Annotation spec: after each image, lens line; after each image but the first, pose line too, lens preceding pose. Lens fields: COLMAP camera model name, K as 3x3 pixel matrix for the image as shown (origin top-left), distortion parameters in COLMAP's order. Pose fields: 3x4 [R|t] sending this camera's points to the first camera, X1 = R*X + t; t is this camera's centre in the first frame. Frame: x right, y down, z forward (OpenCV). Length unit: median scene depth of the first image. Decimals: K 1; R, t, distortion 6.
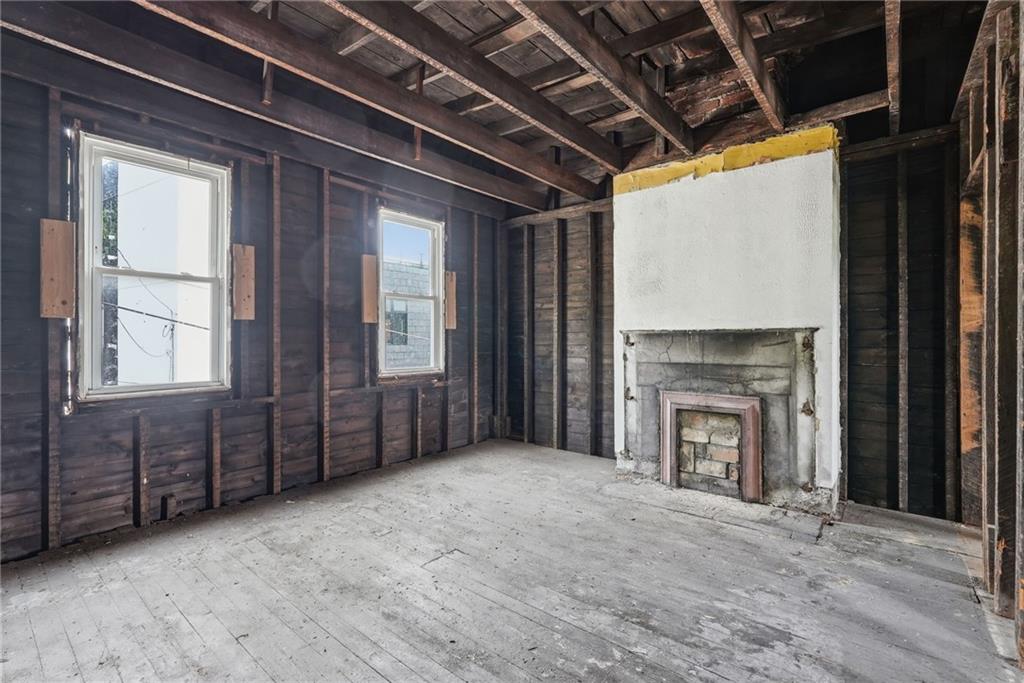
lens RADIAL K [[458.7, 0, 514.6], [0, 458.7, 335.9], [0, 0, 1]] dist [-0.000323, 0.000639]
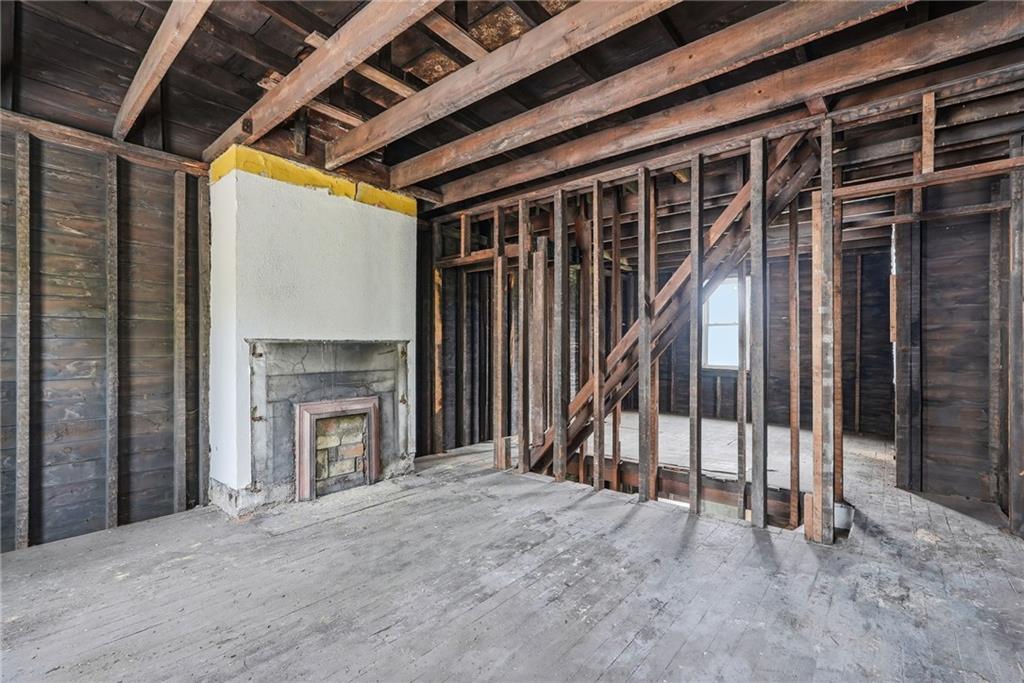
lens RADIAL K [[458.7, 0, 512.4], [0, 458.7, 346.4], [0, 0, 1]] dist [-0.000323, 0.000639]
pose [[0.020839, 0.001572, 0.999782, -0.664723], [-0.005480, 0.999984, -0.001458, 0.000556], [-0.999768, -0.005449, 0.020847, 0.587851]]
